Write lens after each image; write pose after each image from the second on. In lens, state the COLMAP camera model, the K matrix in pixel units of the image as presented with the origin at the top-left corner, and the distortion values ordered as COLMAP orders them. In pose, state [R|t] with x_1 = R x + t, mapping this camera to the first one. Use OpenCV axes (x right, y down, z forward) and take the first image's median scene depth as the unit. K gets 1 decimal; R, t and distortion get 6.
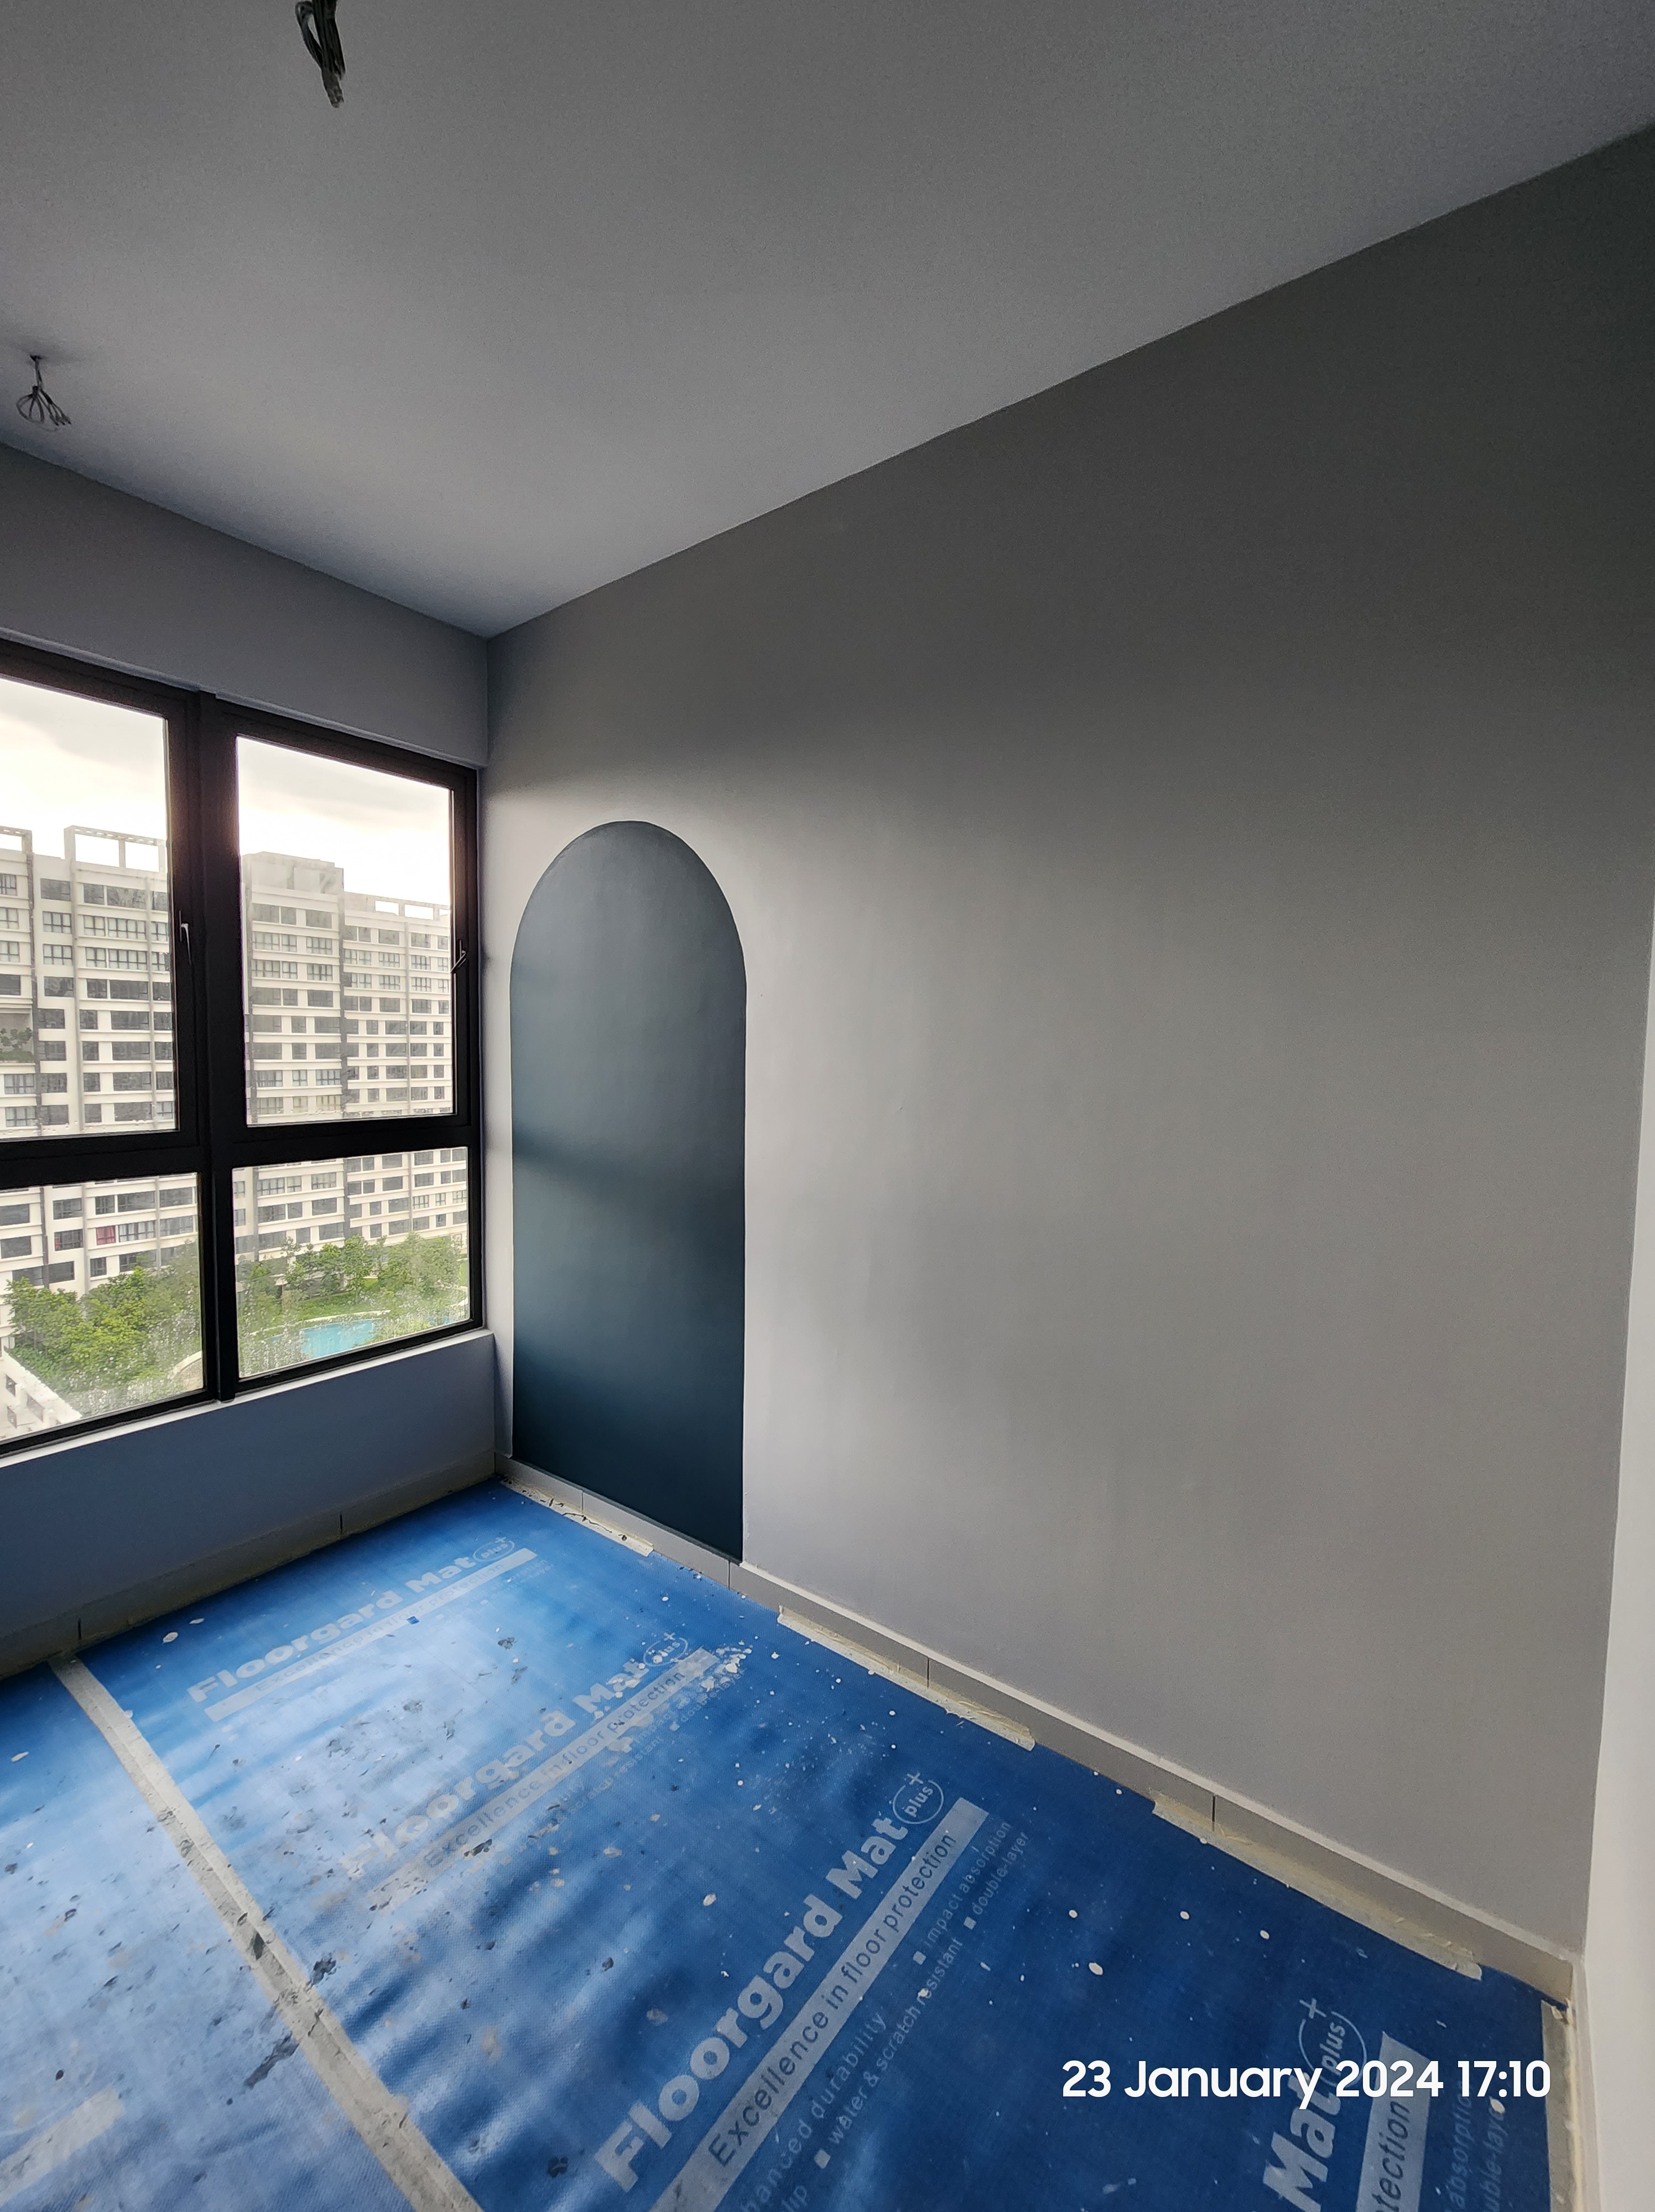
lens RADIAL K [[899.6, 0, 827.5], [0, 899.6, 1106.0], [0, 0, 1]] dist [-0.001559, -0.000391]
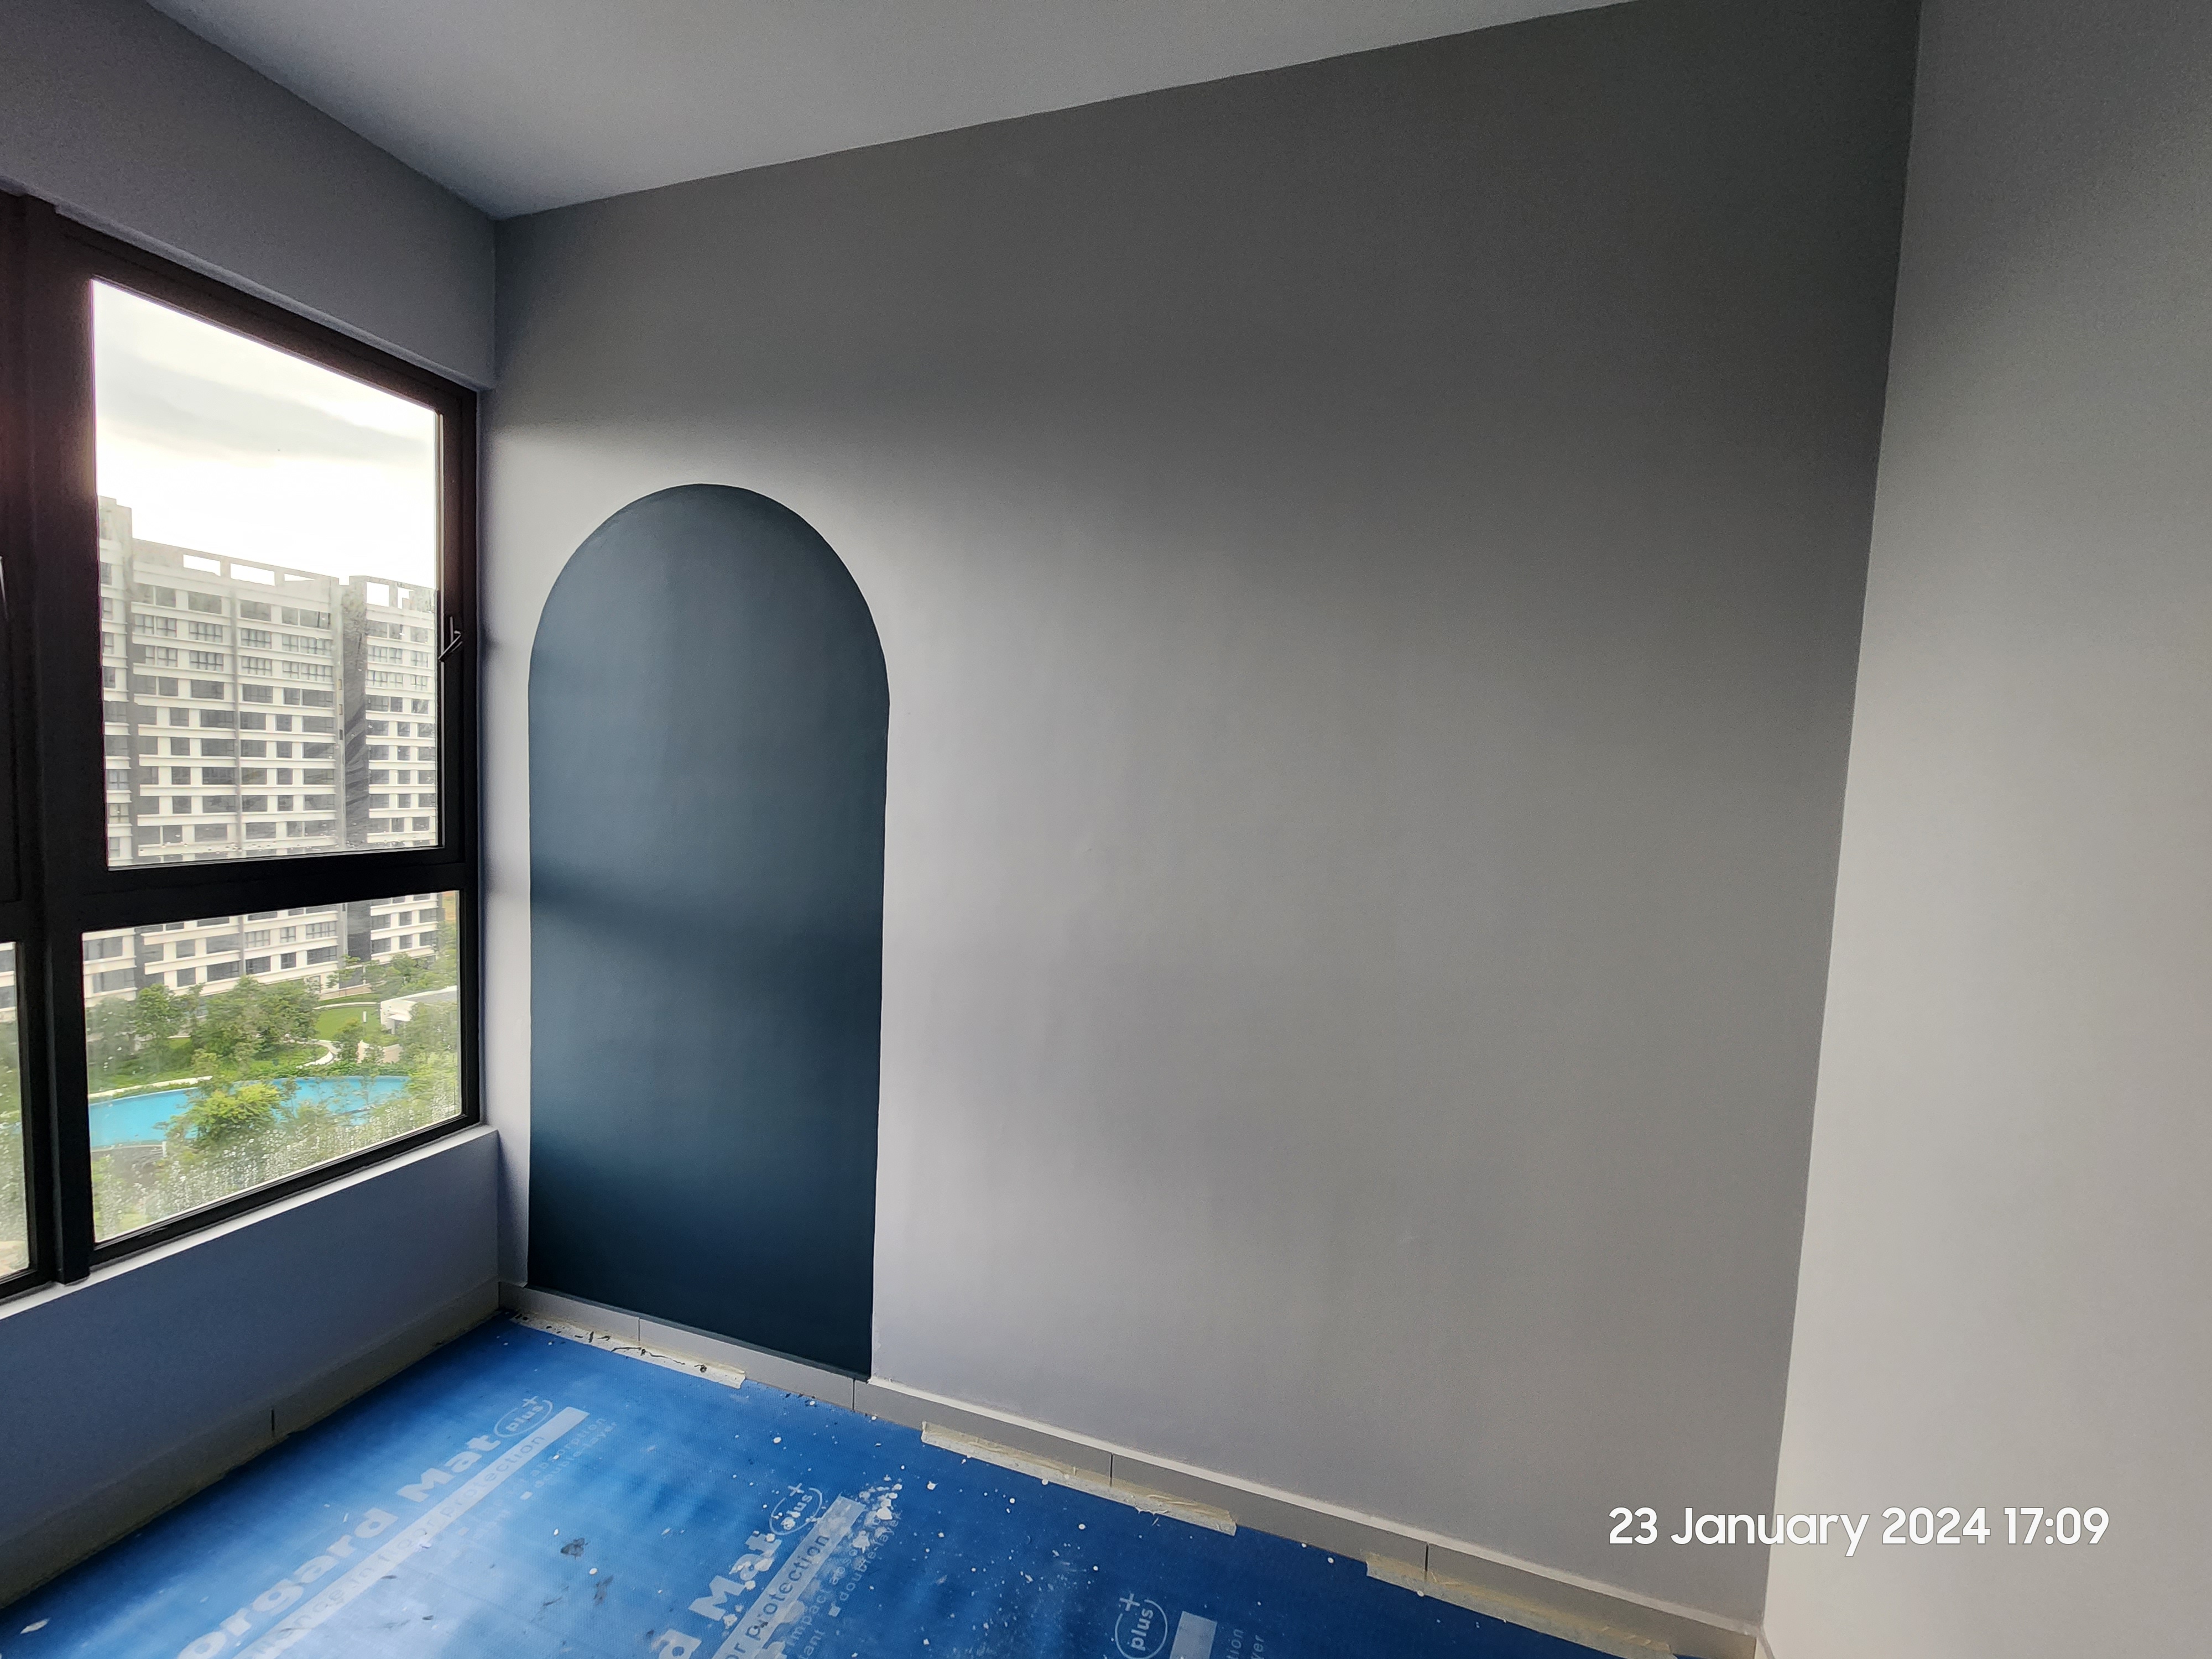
lens RADIAL K [[899.5, 0, 1109.0], [0, 899.5, 841.9], [0, 0, 1]] dist [-0.001559, -0.000391]
pose [[0.945457, 0.006556, 0.325680, -0.162755], [-0.011663, 0.999838, 0.013732, -0.014965], [-0.325537, -0.016781, 0.945380, 0.129580]]
